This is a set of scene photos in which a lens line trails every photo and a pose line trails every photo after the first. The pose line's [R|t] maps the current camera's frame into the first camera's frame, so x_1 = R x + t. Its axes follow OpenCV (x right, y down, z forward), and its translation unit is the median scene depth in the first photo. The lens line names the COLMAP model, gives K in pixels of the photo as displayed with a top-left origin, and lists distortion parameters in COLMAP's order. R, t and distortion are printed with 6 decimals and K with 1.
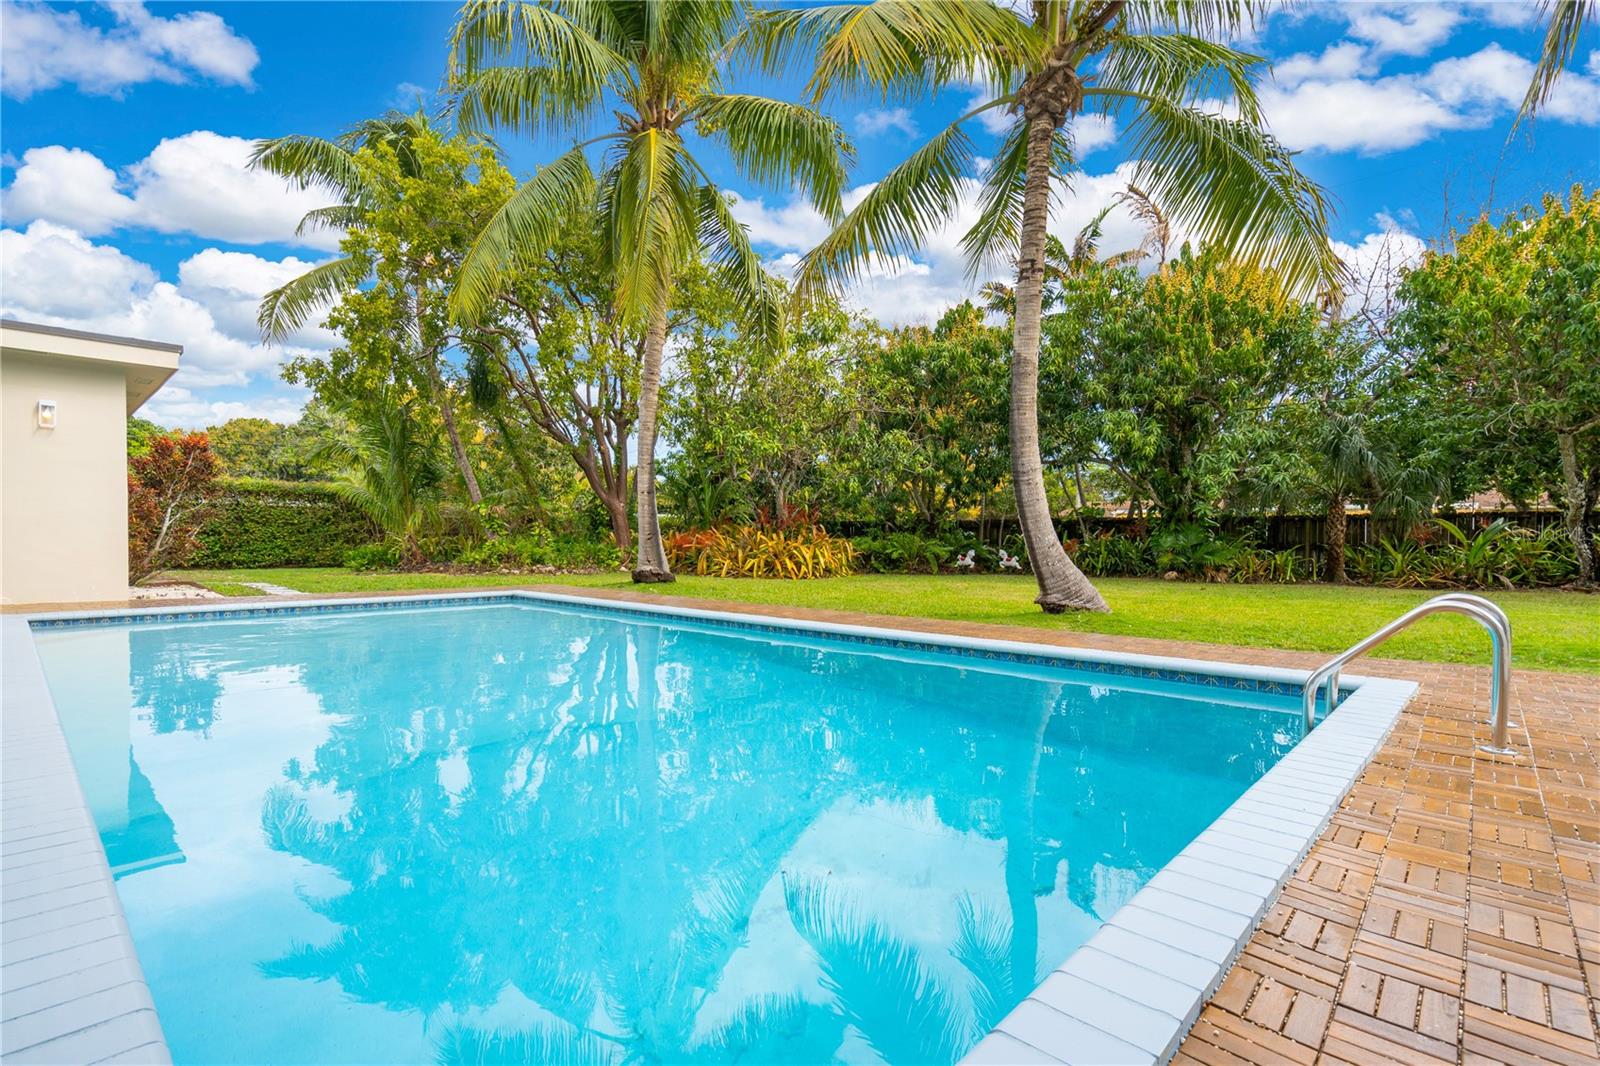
lens RADIAL K [[719.4, 0, 774.0], [0, 719.4, 551.1], [0, 0, 1]] dist [0.010123, -0.000440]
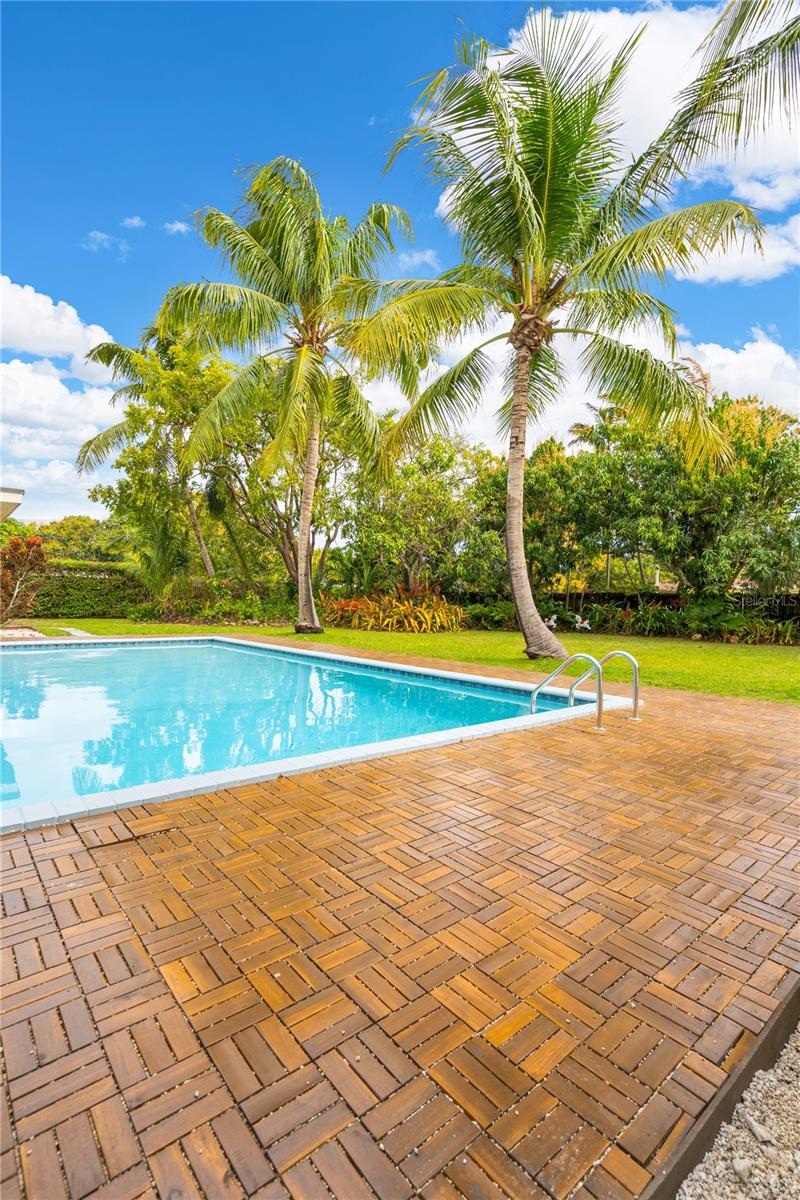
lens RADIAL K [[539.6, 0, 395.9], [0, 539.6, 608.0], [0, 0, 1]] dist [0.010123, -0.000440]
pose [[0.994900, 0.017581, -0.099325, 0.097461], [-0.018075, 0.999828, -0.004074, -0.006778], [0.099236, 0.005848, 0.995047, -0.095583]]
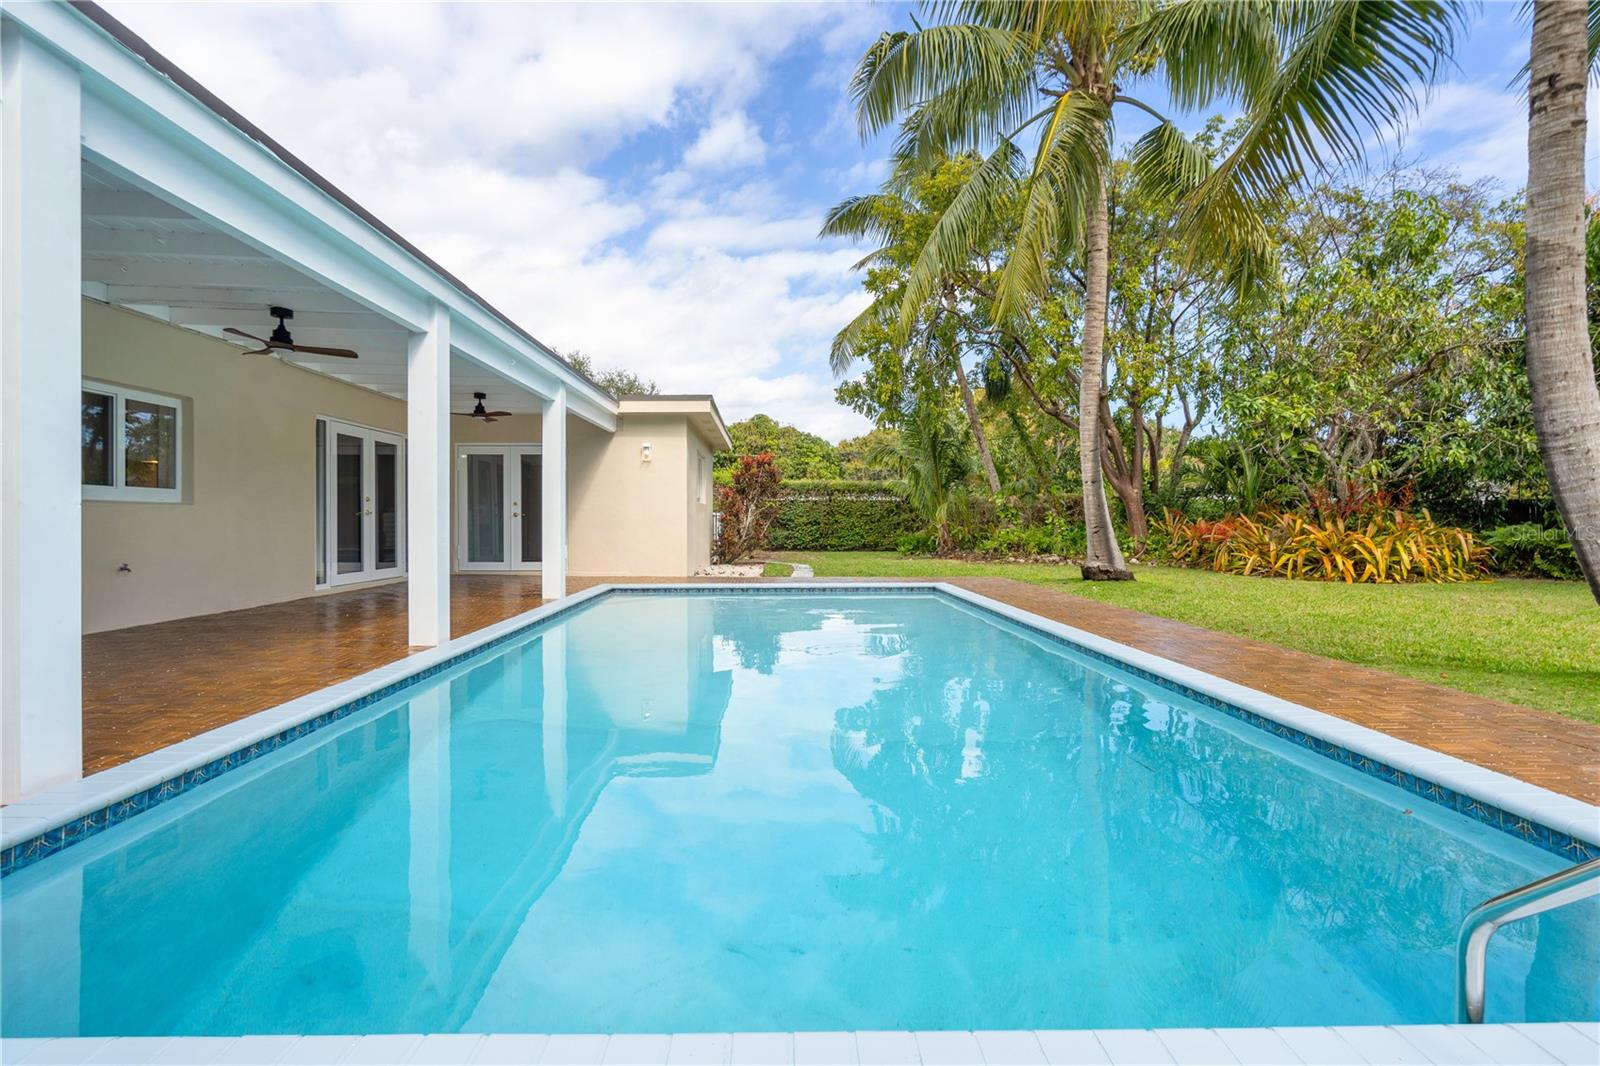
lens RADIAL K [[719.4, 0, 840.5], [0, 719.4, 518.4], [0, 0, 1]] dist [0.010123, -0.000440]
pose [[0.743052, -0.007805, -0.669188, 0.143742], [-0.006073, 0.999812, -0.018404, -0.011653], [0.669206, 0.017739, 0.742865, 0.076286]]
